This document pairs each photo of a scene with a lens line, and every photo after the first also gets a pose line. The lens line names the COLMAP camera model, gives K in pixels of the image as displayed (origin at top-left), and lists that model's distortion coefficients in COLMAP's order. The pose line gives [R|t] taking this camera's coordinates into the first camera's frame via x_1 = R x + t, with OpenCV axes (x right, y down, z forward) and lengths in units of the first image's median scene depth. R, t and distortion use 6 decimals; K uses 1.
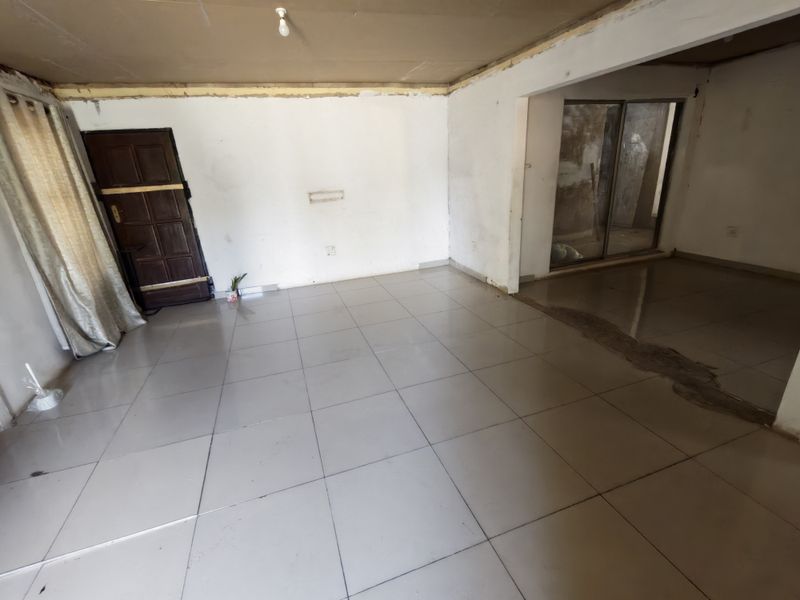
lens RADIAL K [[368.1, 0, 398.3], [0, 368.1, 300.0], [0, 0, 1]] dist [-0.000268, 0.000634]
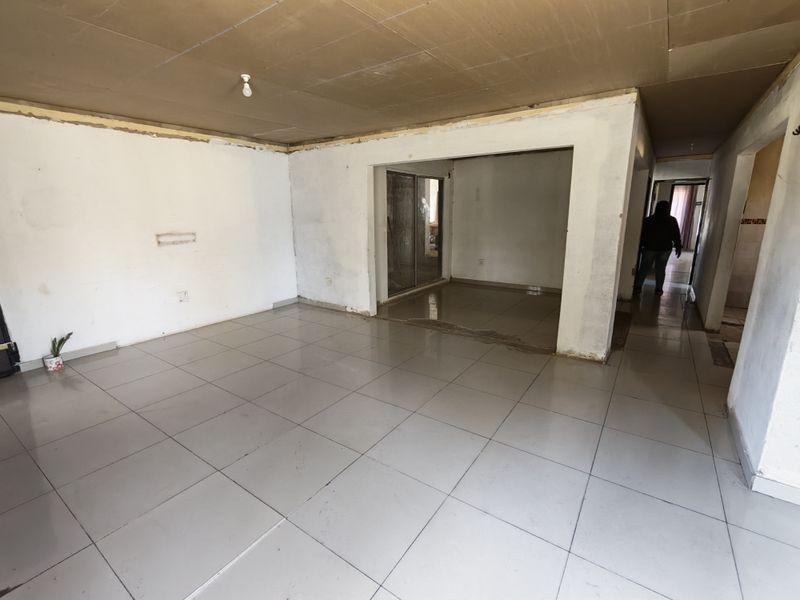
lens RADIAL K [[368.1, 0, 404.0], [0, 368.1, 299.0], [0, 0, 1]] dist [-0.000268, 0.000634]
pose [[0.805017, -0.088334, 0.586639, -0.302132], [0.166463, 0.982760, -0.080449, 0.040079], [-0.569419, 0.162417, 0.805843, -0.052882]]
